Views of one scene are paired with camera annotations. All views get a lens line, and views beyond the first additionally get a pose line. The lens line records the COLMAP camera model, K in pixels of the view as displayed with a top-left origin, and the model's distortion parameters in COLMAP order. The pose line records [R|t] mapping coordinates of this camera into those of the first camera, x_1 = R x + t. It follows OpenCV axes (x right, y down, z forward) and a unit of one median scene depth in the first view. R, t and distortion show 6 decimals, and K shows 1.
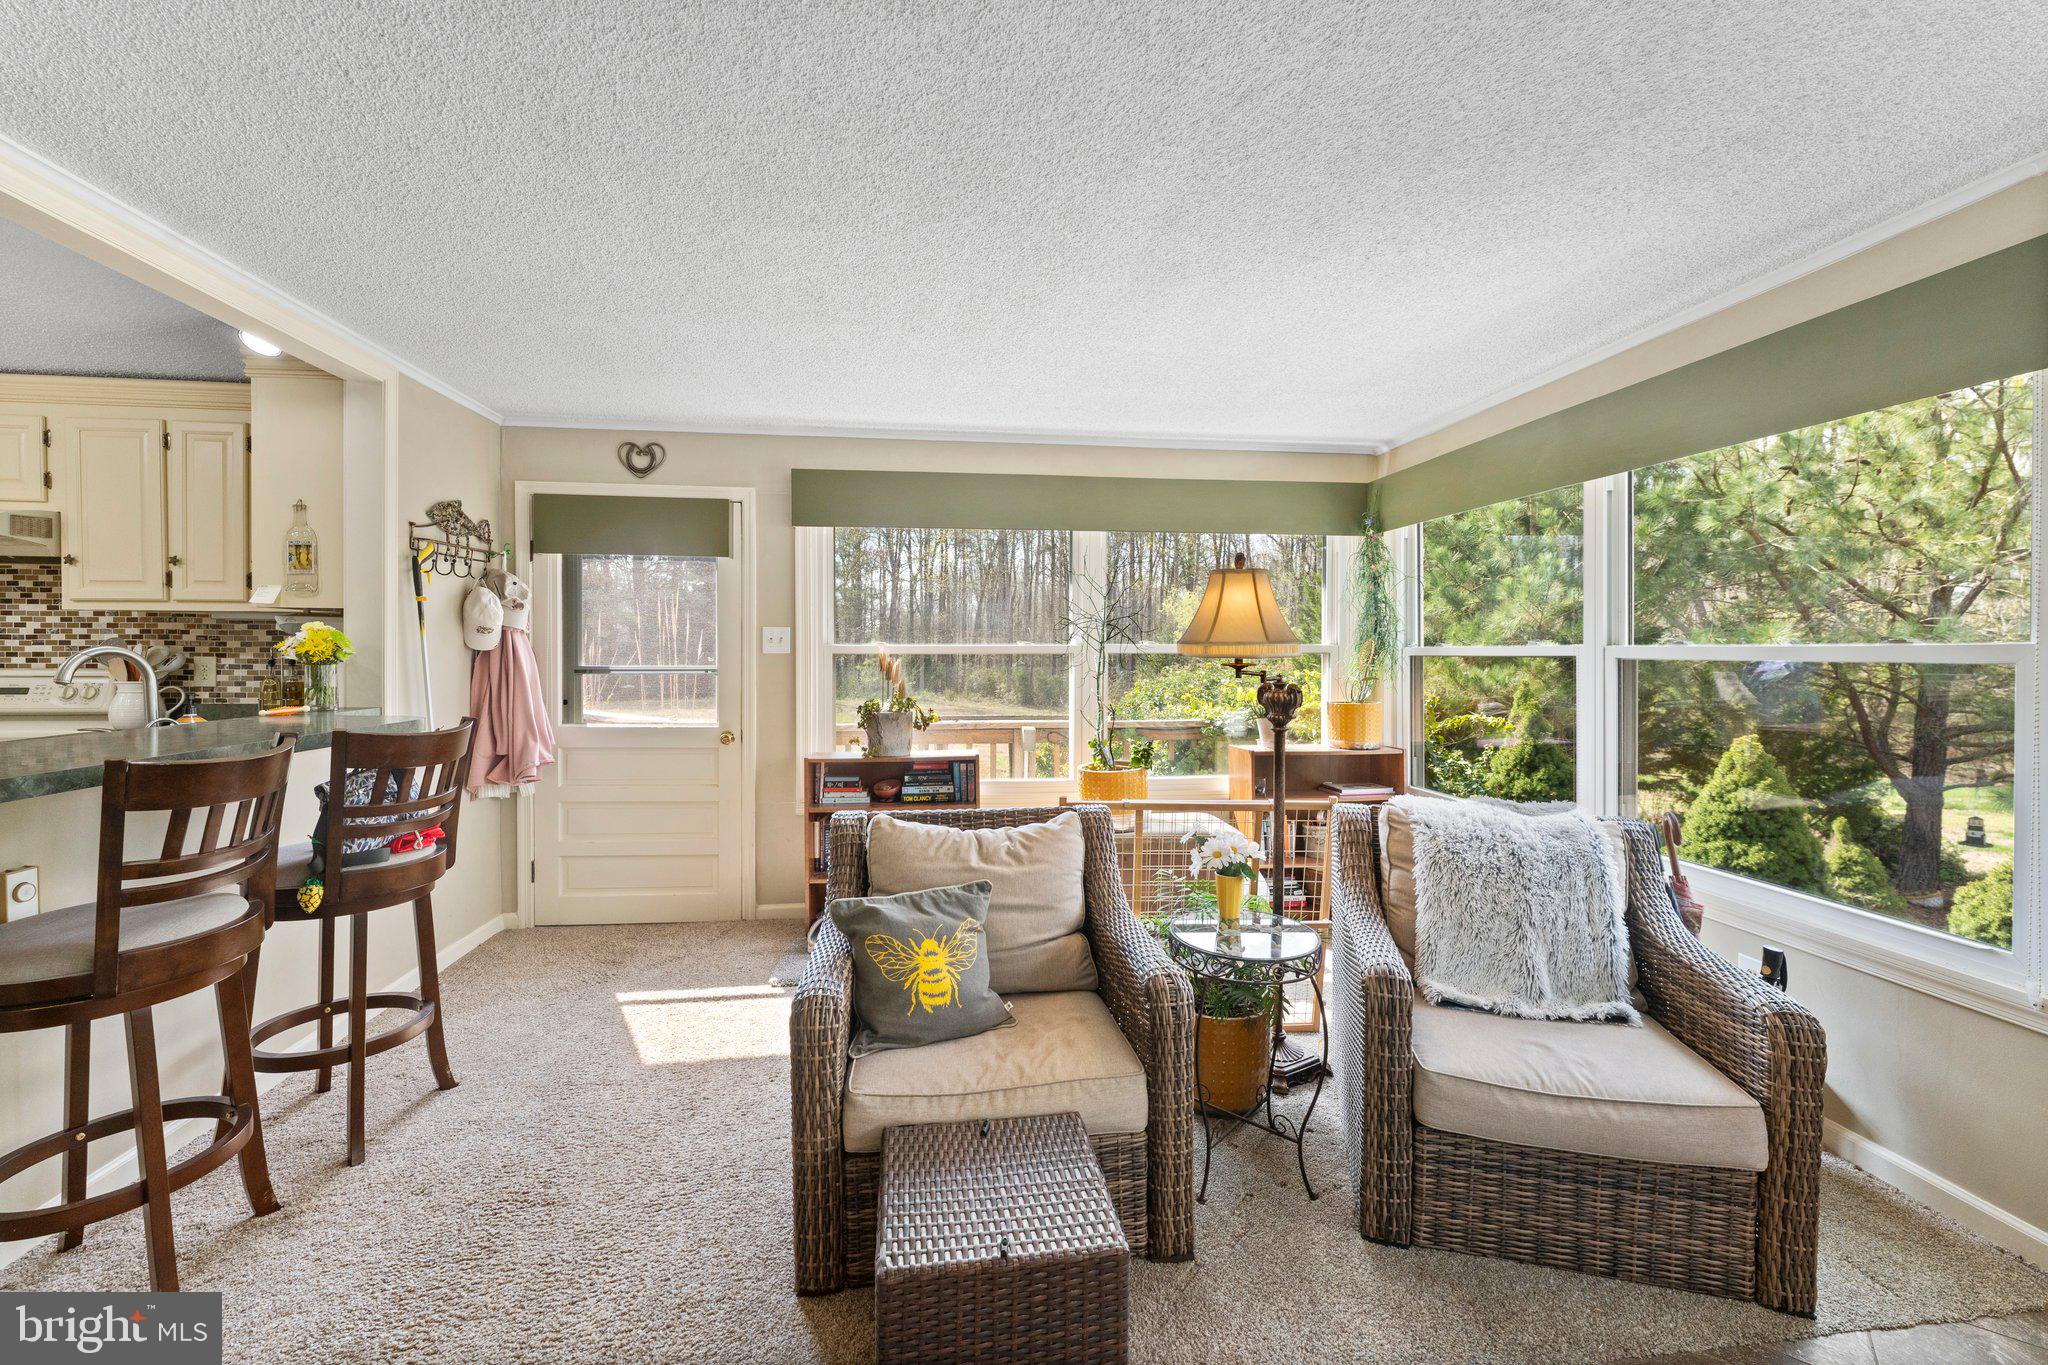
lens RADIAL K [[840.2, 0, 1026.4], [0, 840.2, 663.6], [0, 0, 1]] dist [-0.002277, 0.000493]
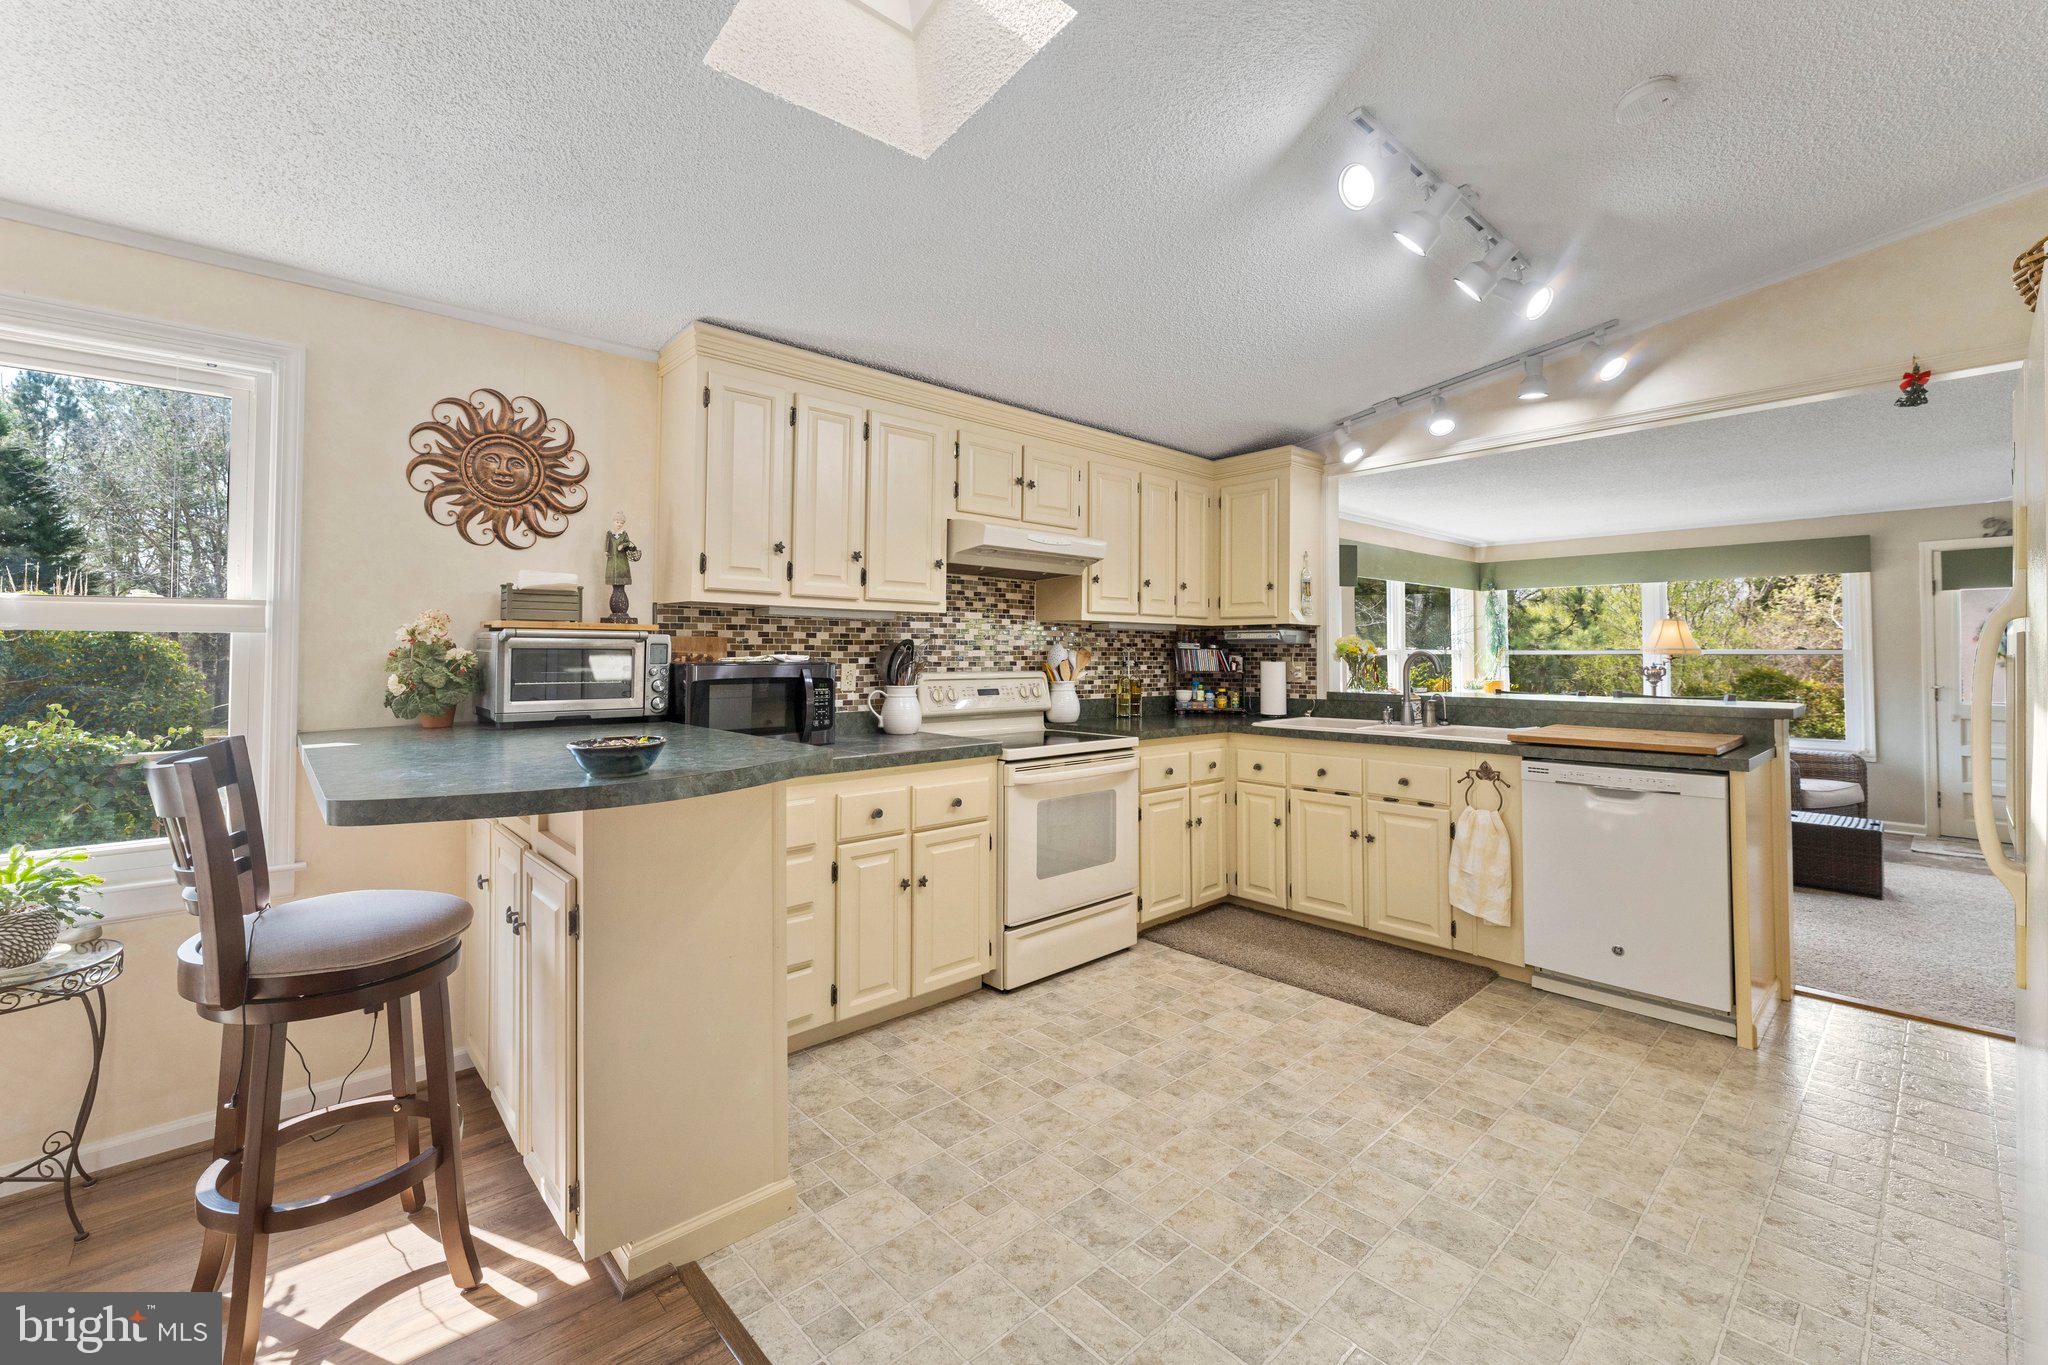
lens RADIAL K [[840.2, 0, 1038.6], [0, 840.2, 631.2], [0, 0, 1]] dist [-0.002277, 0.000493]
pose [[0.798872, 0.011475, 0.601391, -1.766499], [0.015241, 0.999111, -0.039310, -0.002926], [-0.601307, 0.040569, 0.797987, 0.086621]]
